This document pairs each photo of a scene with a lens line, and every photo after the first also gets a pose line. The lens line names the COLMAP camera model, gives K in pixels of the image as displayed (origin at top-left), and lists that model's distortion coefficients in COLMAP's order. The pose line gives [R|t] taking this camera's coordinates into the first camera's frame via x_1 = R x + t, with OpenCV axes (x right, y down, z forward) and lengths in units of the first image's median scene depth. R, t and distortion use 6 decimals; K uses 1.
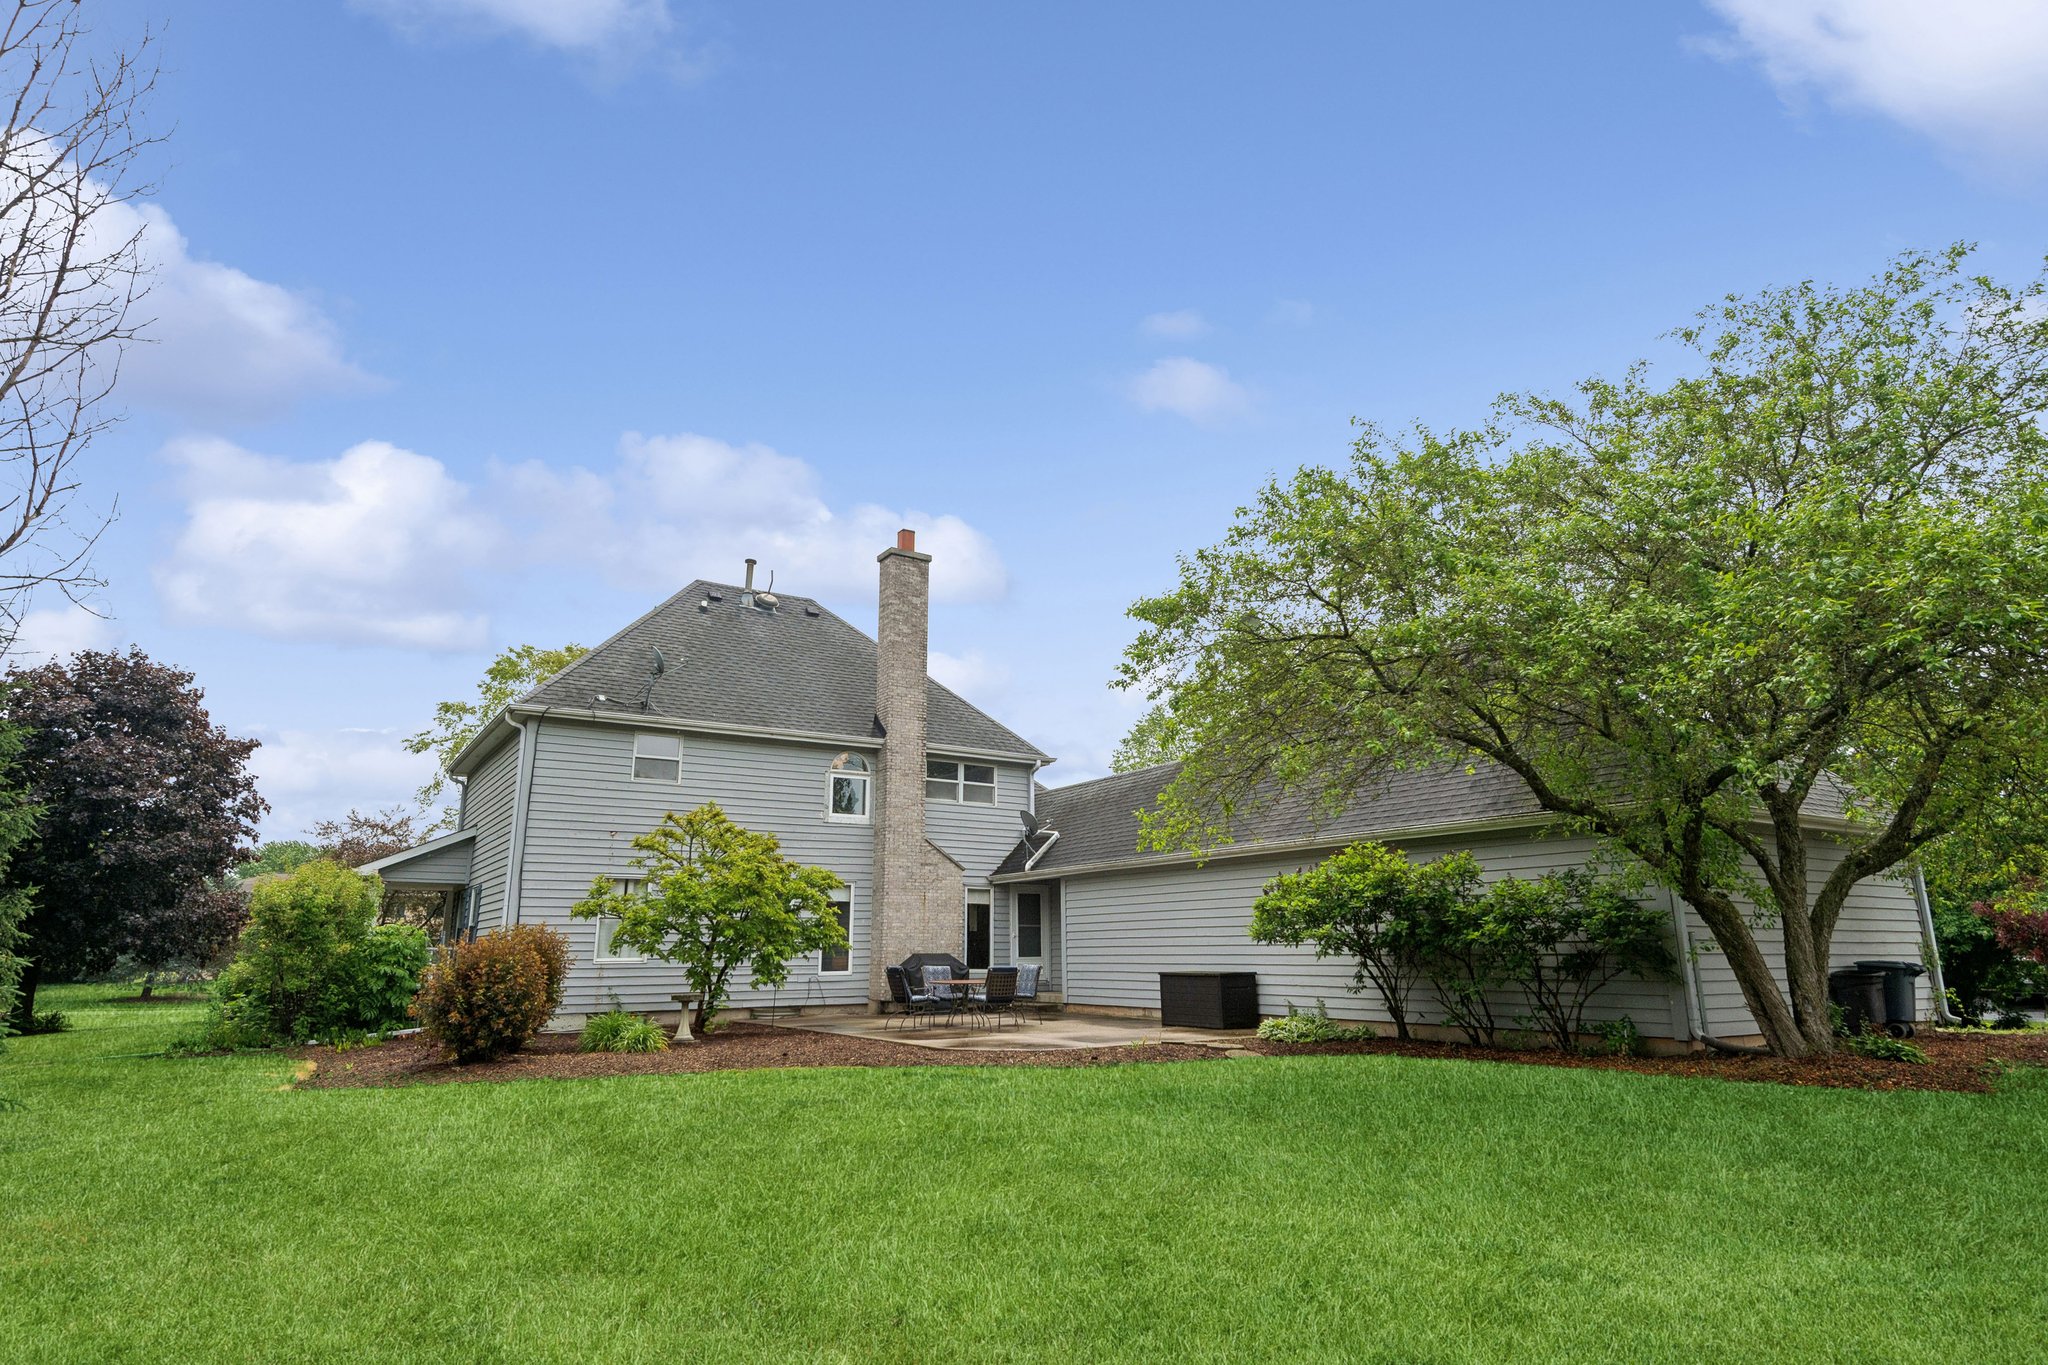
lens RADIAL K [[1096.8, 0, 1024.0], [0, 1096.8, 682.5], [0, 0, 1]] dist [0.006264, -0.000780]
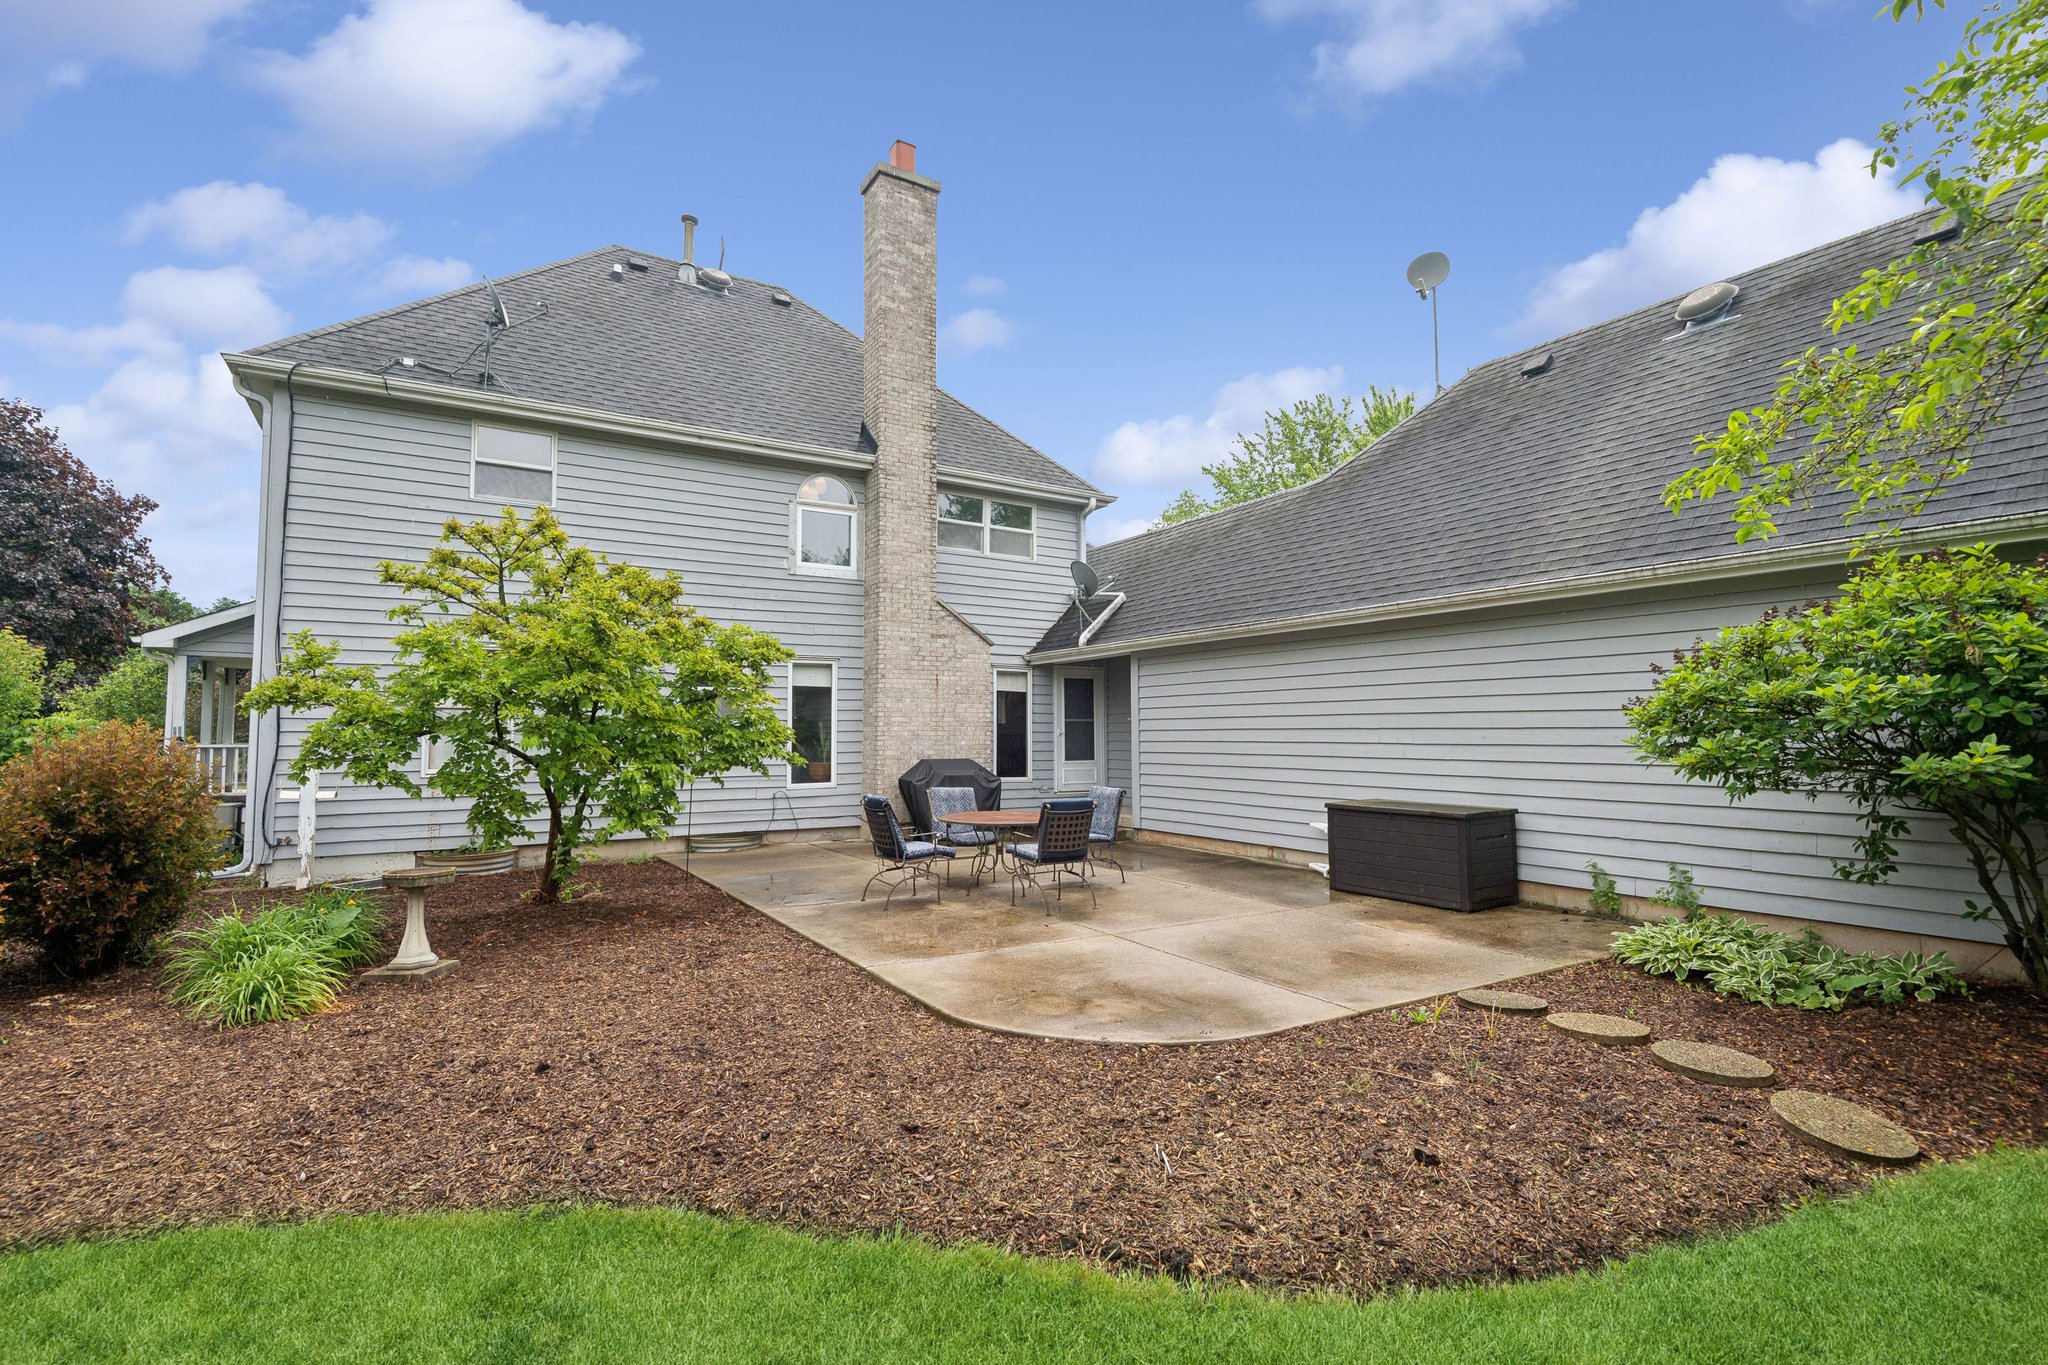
lens RADIAL K [[936.7, 0, 1024.0], [0, 936.7, 682.5], [0, 0, 1]] dist [0.001409, 0.000047]
pose [[0.999909, 0.003659, -0.012998, -0.025622], [-0.001191, 0.982734, 0.185018, 0.081315], [0.013450, -0.184985, 0.982649, 0.391317]]
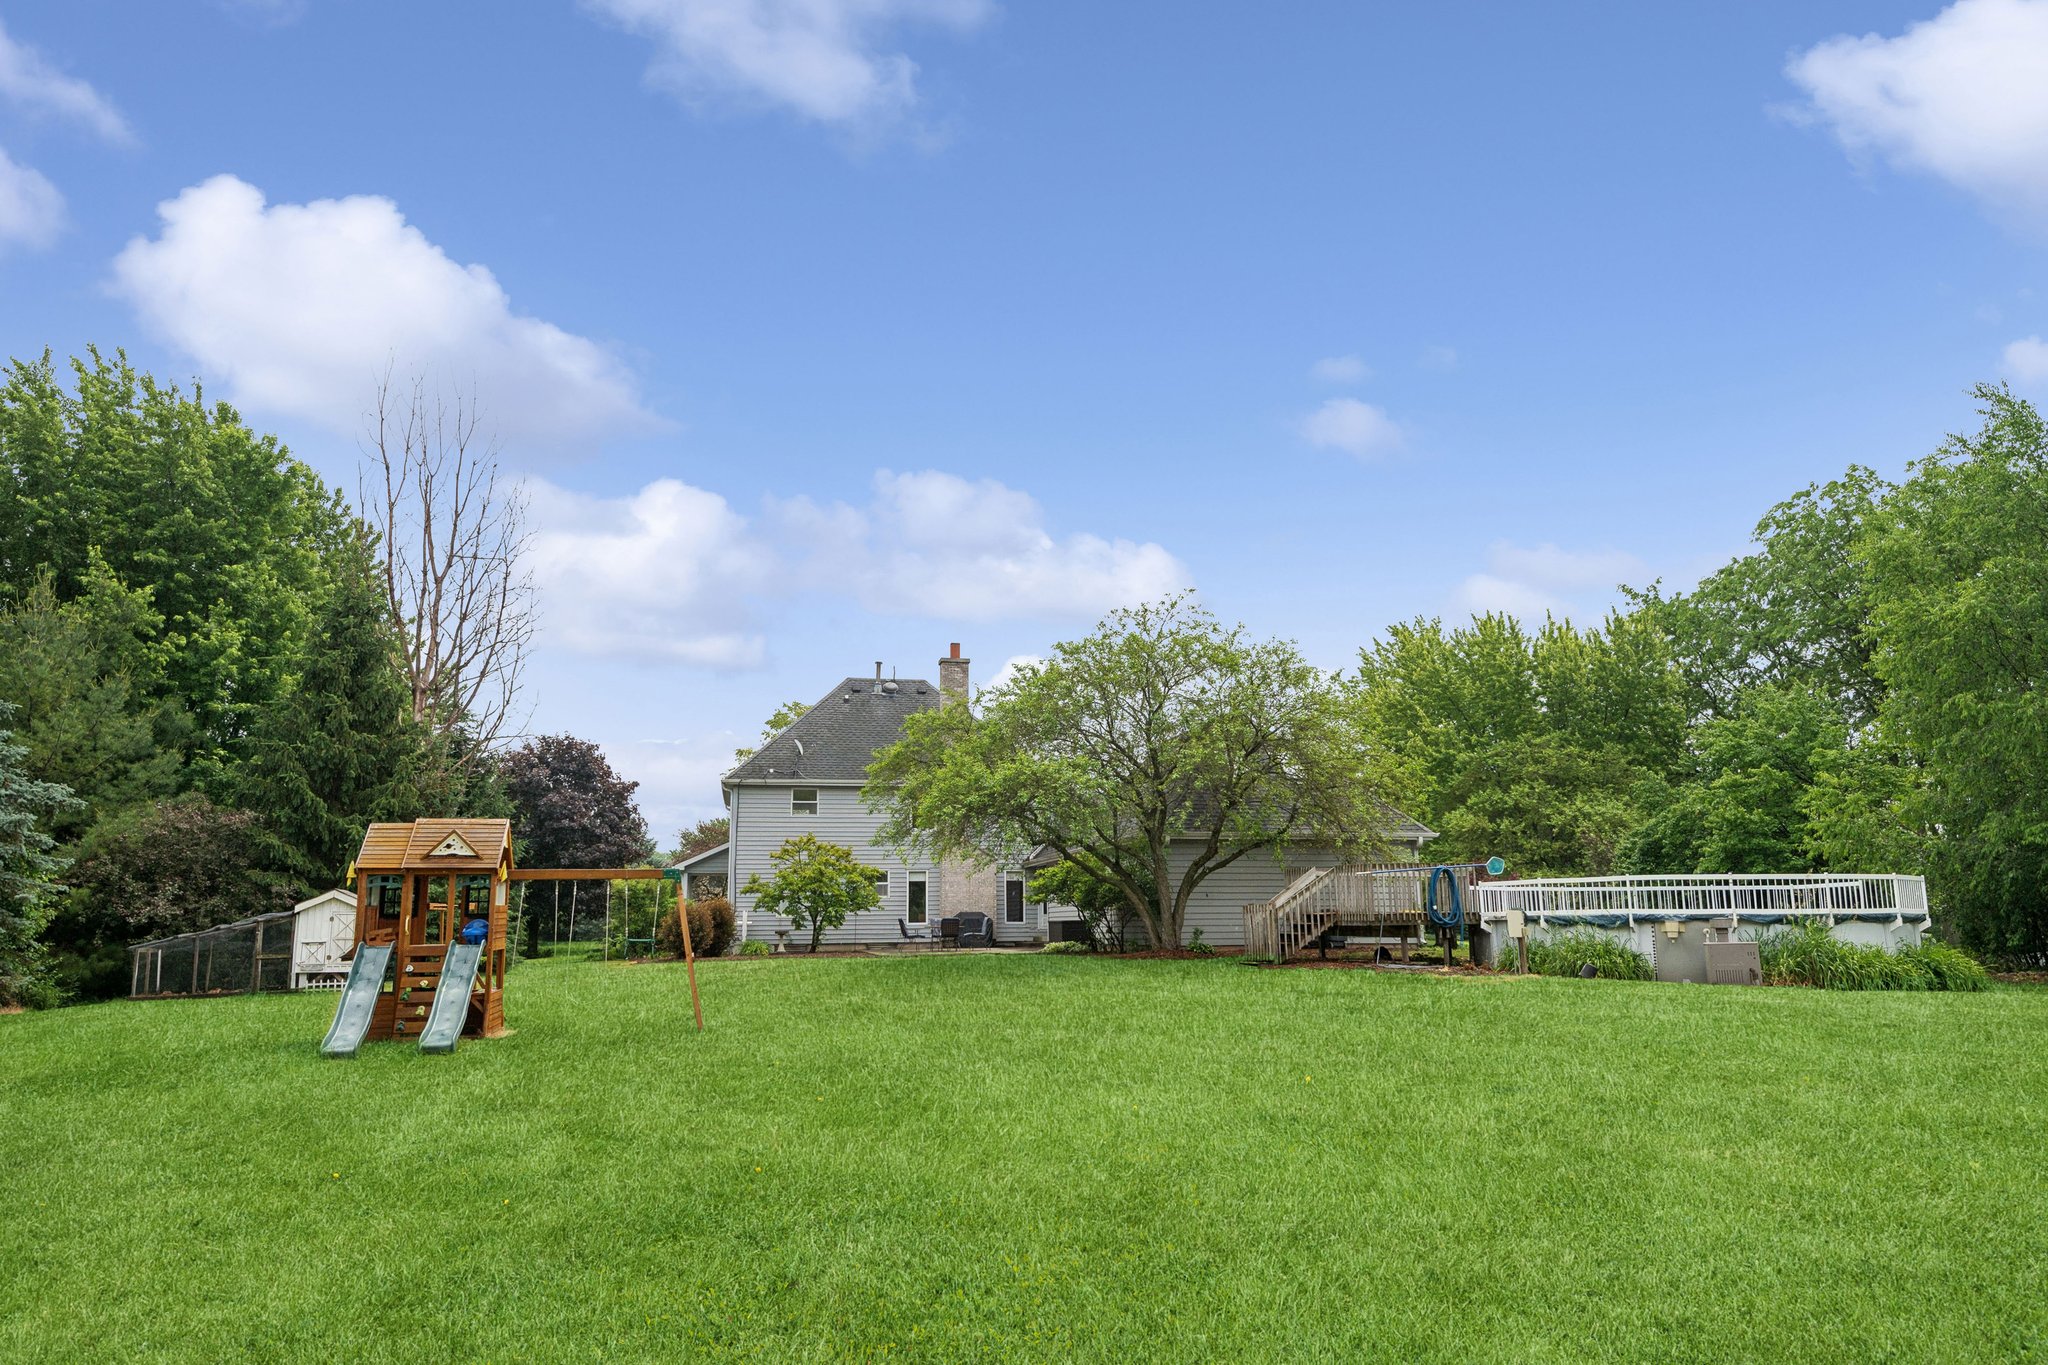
lens RADIAL K [[1227.3, 0, 1024.0], [0, 1227.3, 682.5], [0, 0, 1]] dist [0.001829, 0.000172]
pose [[0.937075, -0.071129, -0.341805, 0.596609], [0.088282, 0.995485, 0.034872, -0.140205], [0.337781, -0.062853, 0.939124, -0.625414]]
